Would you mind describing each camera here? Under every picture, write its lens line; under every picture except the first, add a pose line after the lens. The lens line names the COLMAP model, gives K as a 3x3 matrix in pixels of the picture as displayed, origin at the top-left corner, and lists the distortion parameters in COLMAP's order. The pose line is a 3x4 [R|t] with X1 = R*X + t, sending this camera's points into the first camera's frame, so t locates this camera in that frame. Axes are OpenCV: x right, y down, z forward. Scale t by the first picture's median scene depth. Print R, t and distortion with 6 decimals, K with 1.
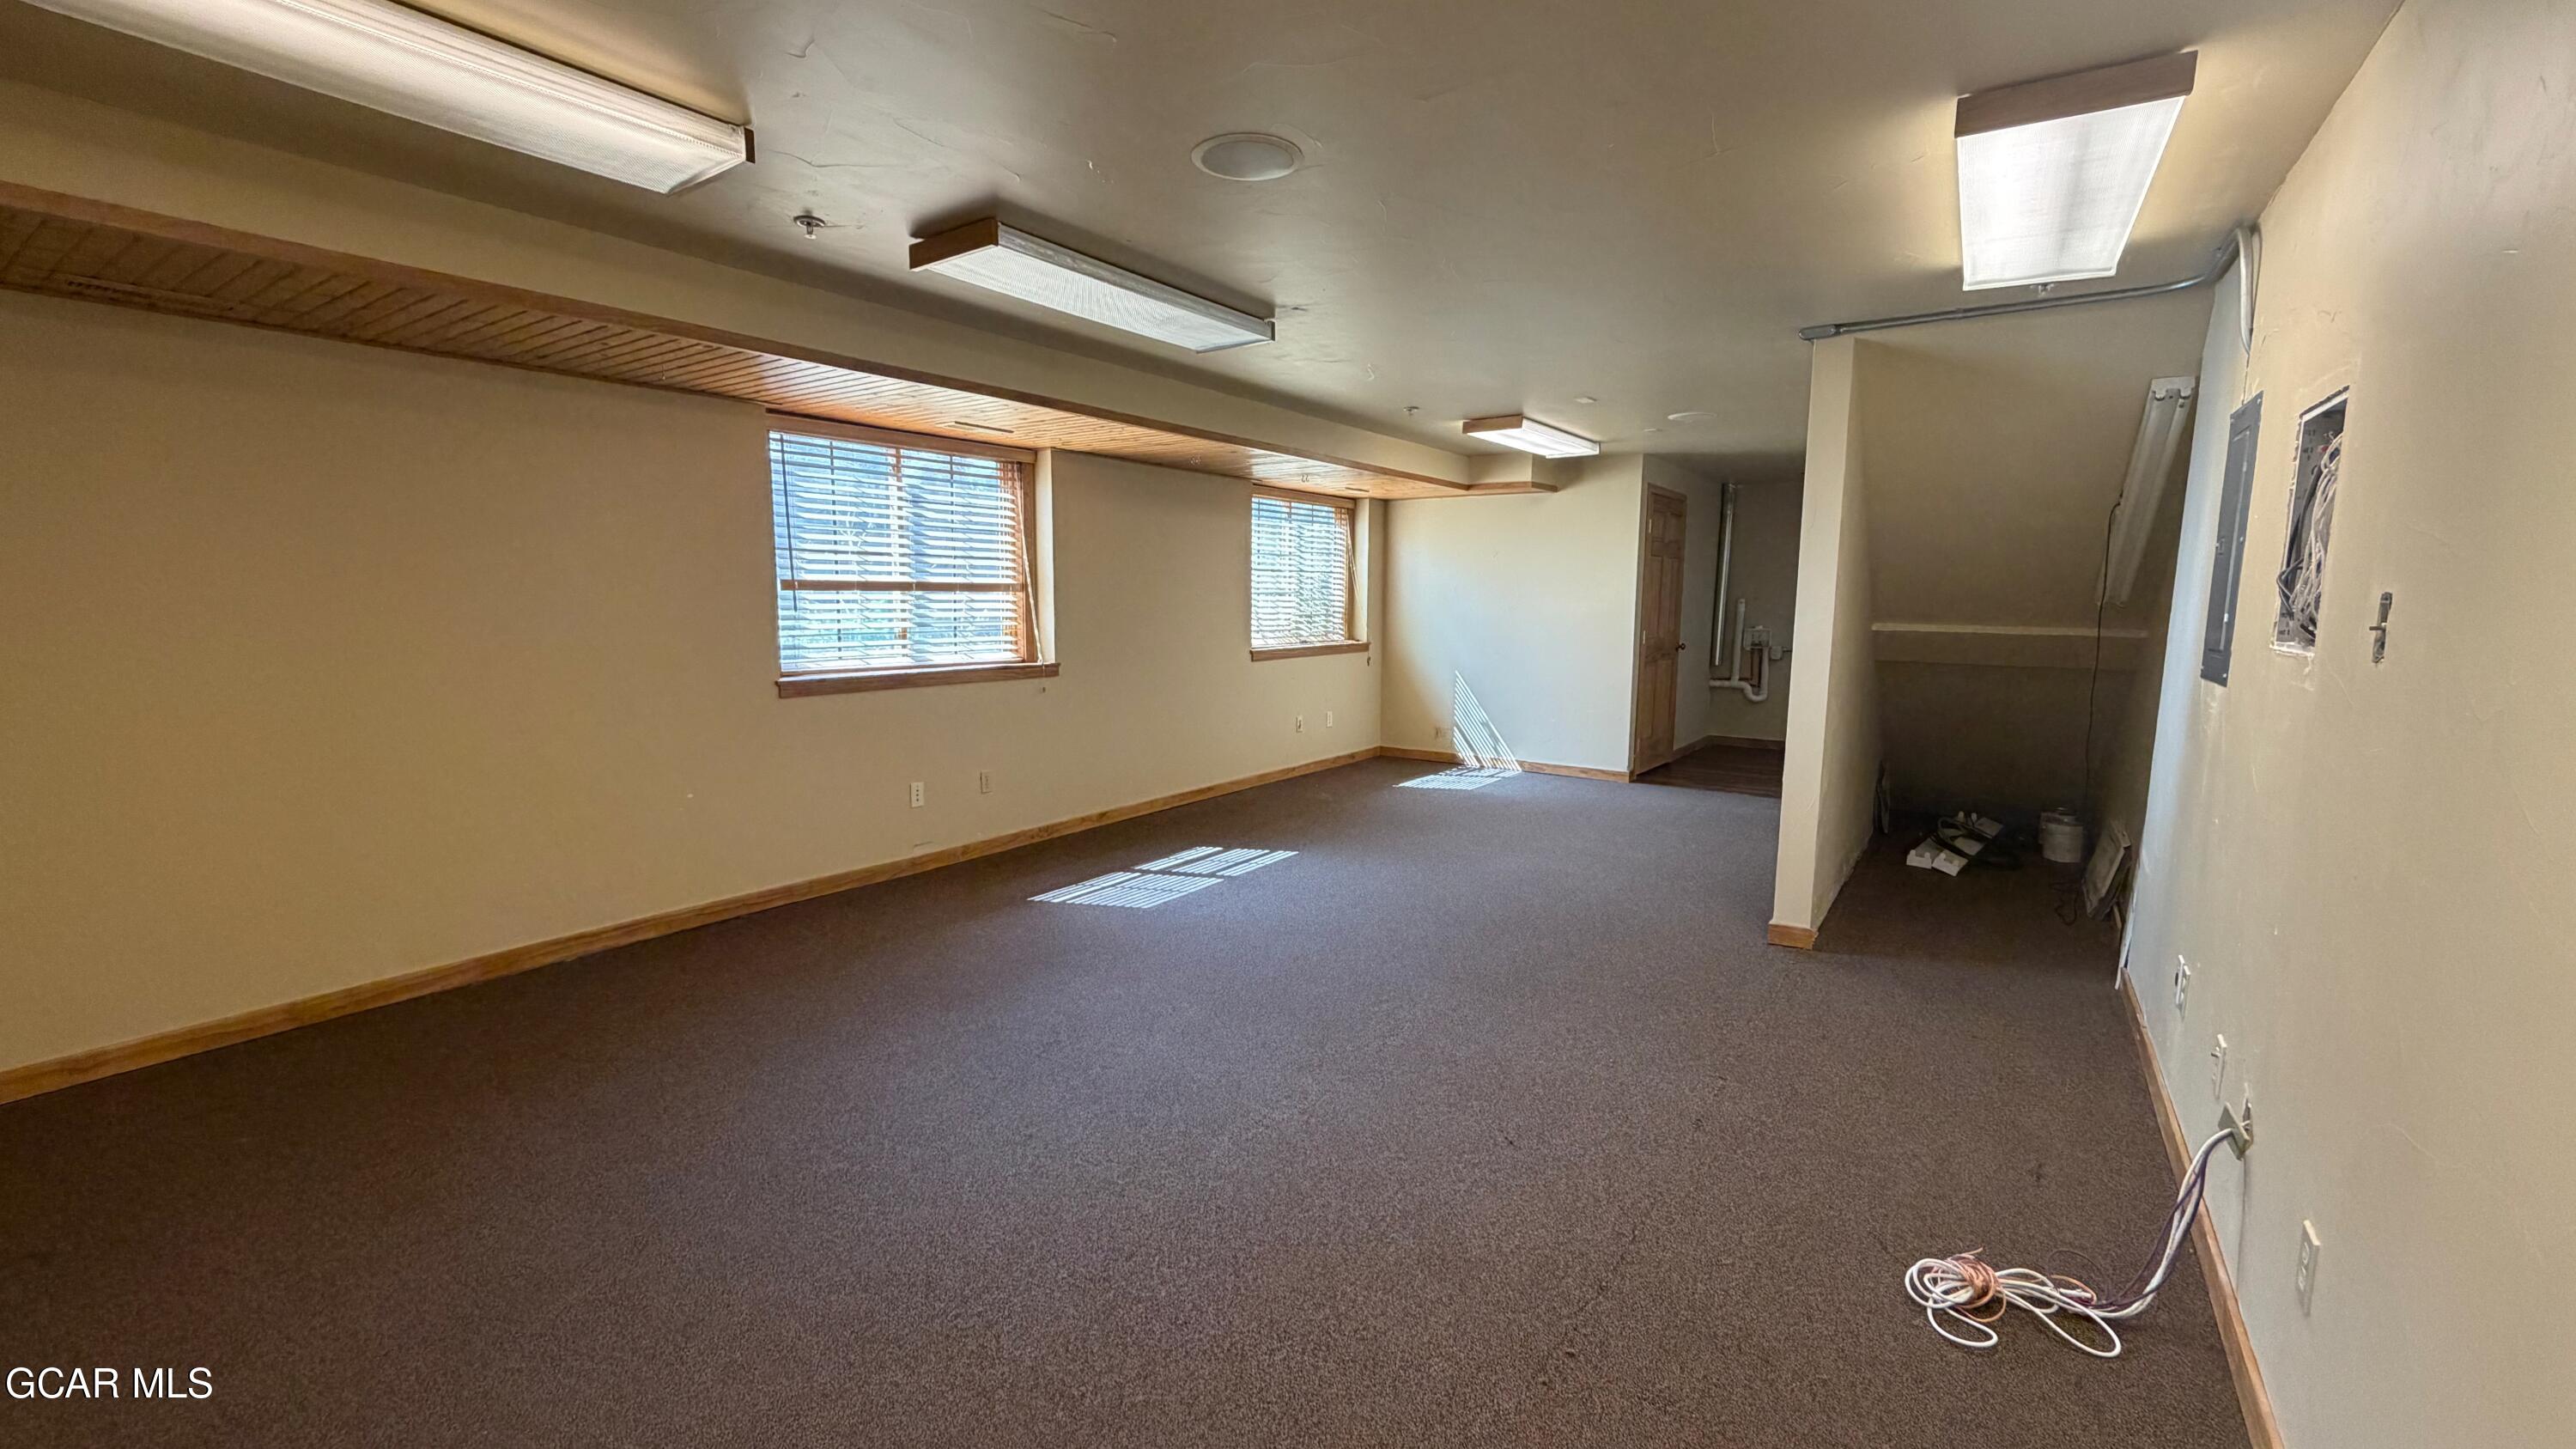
lens RADIAL K [[1030.1, 0, 1284.3], [0, 1030.1, 706.8], [0, 0, 1]] dist [0.002802, 0.001055]
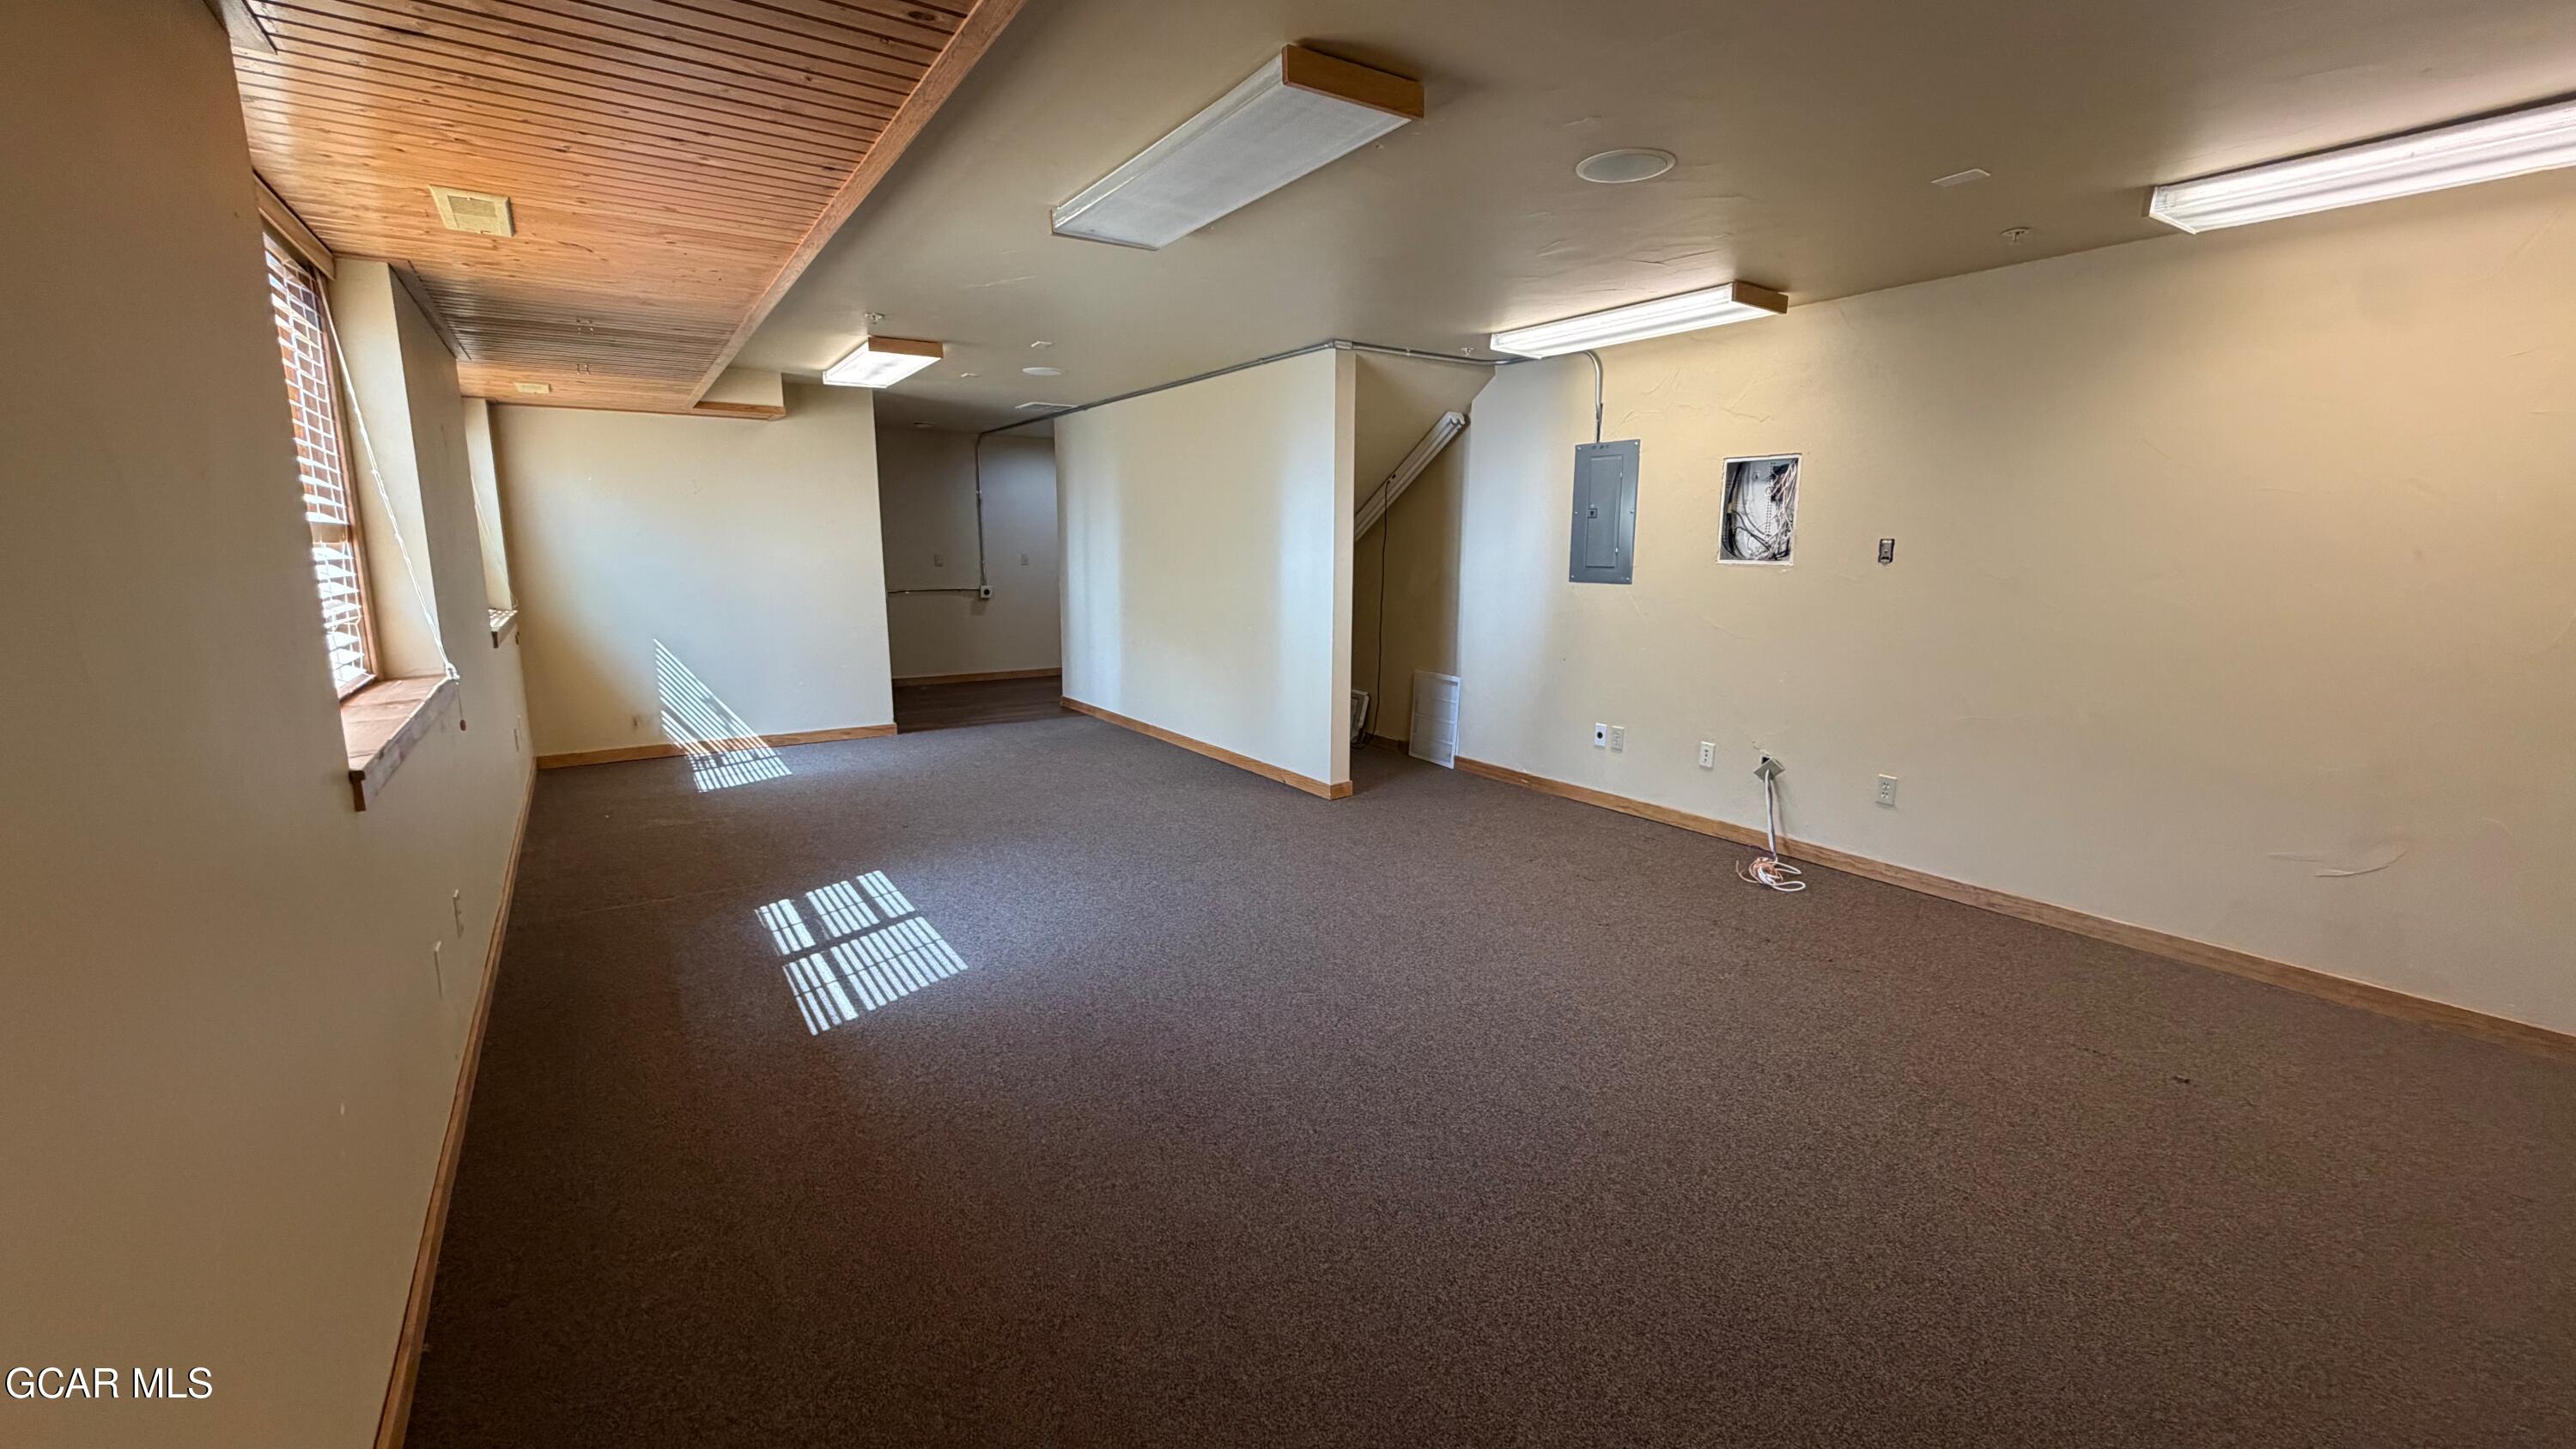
lens RADIAL K [[1030.1, 0, 1288.5], [0, 1030.1, 709.6], [0, 0, 1]] dist [0.002802, 0.001055]
pose [[0.368490, -0.157747, 0.916150, -0.578107], [0.103911, 0.986311, 0.128033, -0.049712], [-0.923806, 0.048019, 0.379837, 0.405588]]
